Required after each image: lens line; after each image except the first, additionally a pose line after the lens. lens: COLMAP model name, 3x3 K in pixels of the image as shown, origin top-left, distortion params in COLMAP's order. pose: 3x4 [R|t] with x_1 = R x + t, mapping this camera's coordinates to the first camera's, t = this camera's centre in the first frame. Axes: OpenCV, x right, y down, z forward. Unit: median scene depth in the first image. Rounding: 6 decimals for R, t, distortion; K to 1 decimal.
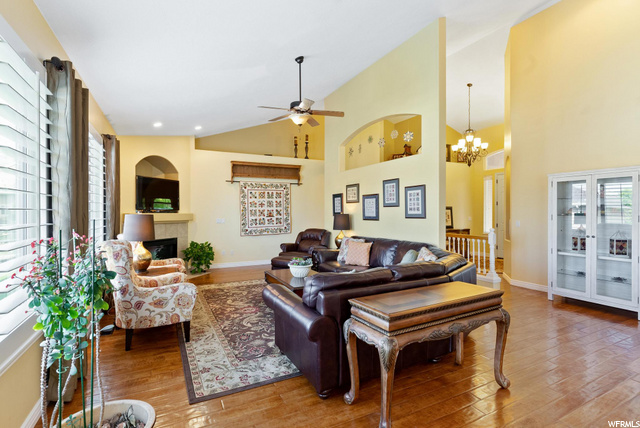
lens RADIAL K [[305.7, 0, 321.6], [0, 305.7, 212.1], [0, 0, 1]] dist [-0.001381, 0.000788]
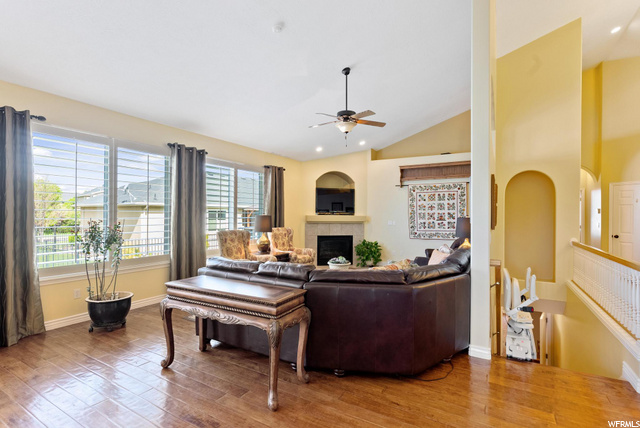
lens RADIAL K [[305.7, 0, 322.0], [0, 305.7, 215.4], [0, 0, 1]] dist [-0.001381, 0.000788]
pose [[0.543143, 0.007381, -0.839608, 0.424999], [-0.006765, 0.999967, 0.004415, -0.001543], [0.839613, 0.003282, 0.543175, 0.198543]]
